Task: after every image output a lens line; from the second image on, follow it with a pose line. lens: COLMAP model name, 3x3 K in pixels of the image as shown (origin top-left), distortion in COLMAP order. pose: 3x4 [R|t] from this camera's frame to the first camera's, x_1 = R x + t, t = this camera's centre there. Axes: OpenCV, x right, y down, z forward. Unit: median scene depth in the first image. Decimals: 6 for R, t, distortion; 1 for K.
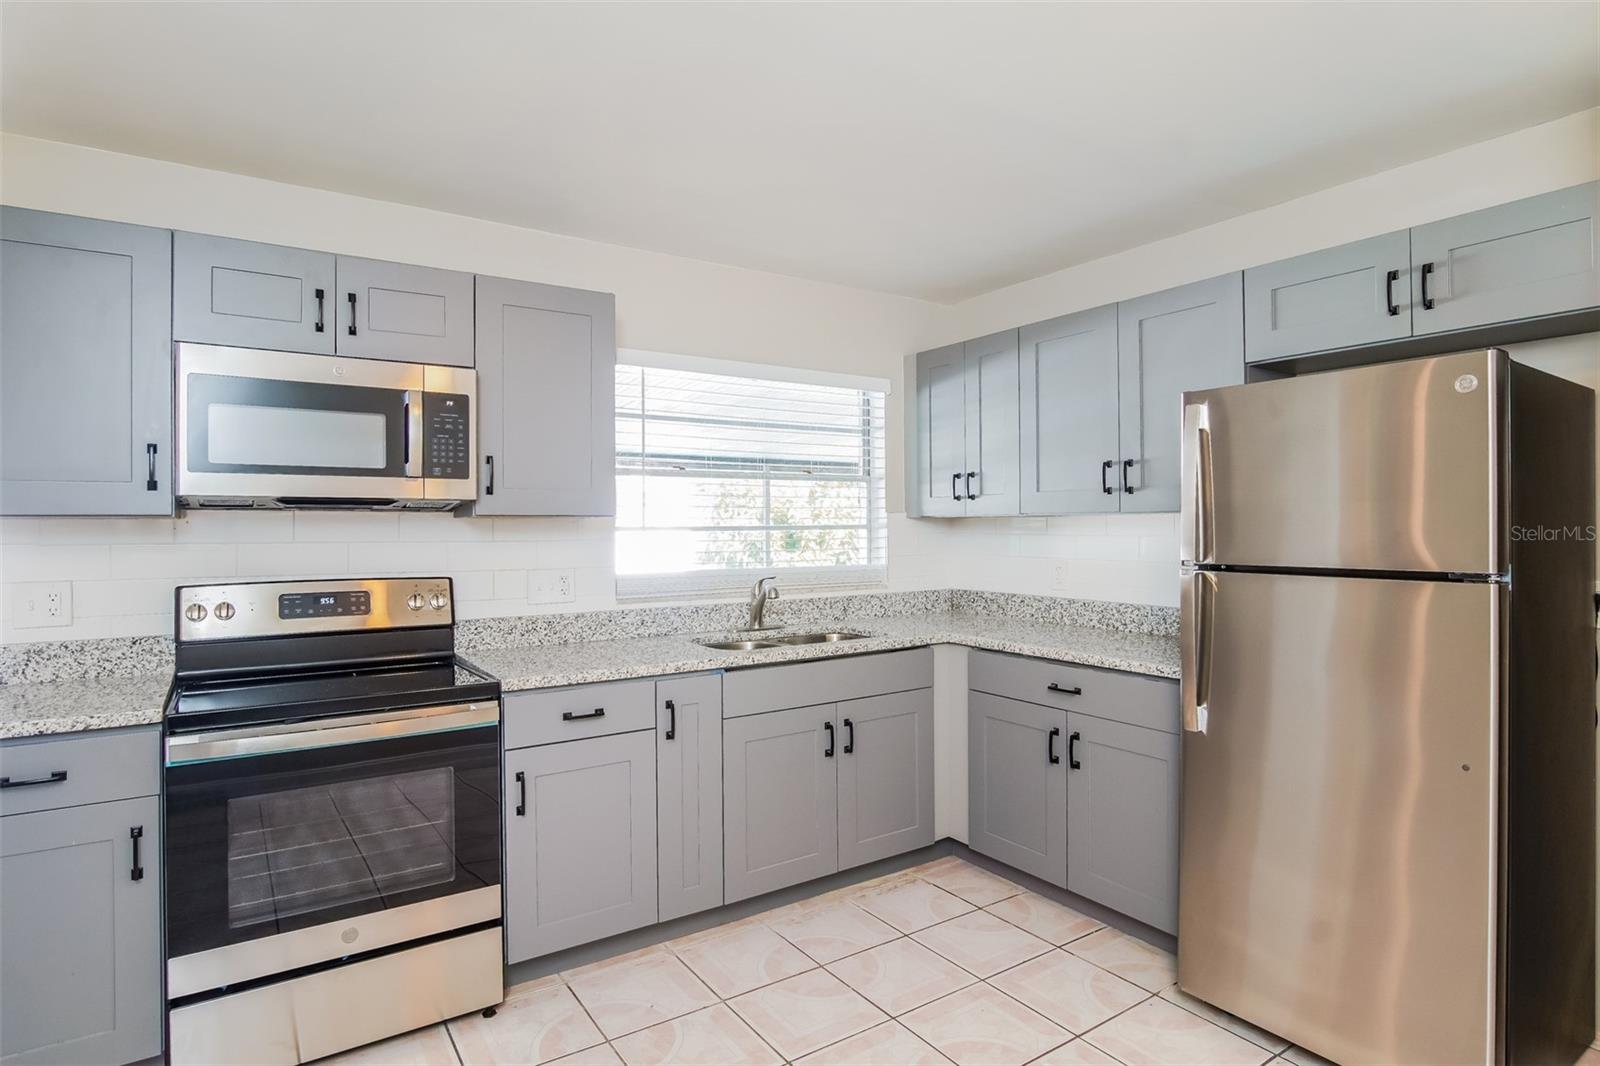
lens RADIAL K [[845.1, 0, 800.0], [0, 845.1, 533.0], [0, 0, 1]] dist [-0.017443, -0.000433]
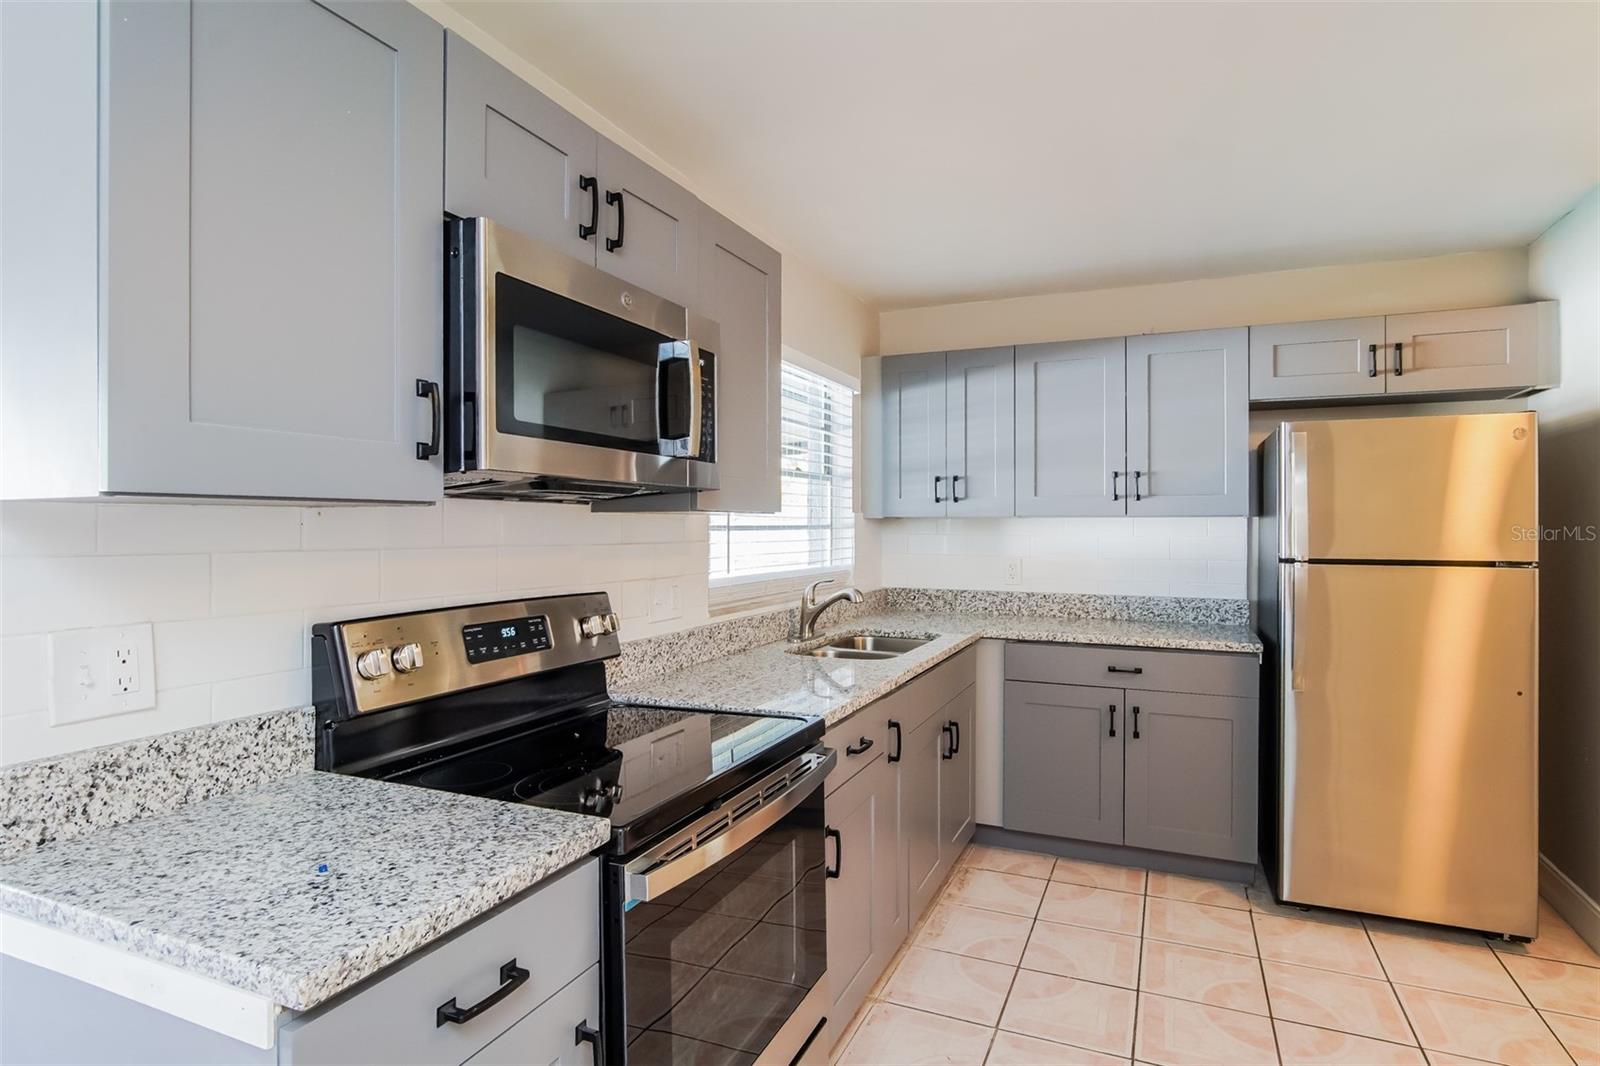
lens RADIAL K [[843.5, 0, 800.0], [0, 843.5, 533.0], [0, 0, 1]] dist [-0.015418, 0.001038]
pose [[0.842008, 0.001782, 0.539462, -0.720771], [-0.002224, 0.999998, 0.000169, -0.000028], [-0.539461, -0.001343, 0.842010, 0.298065]]
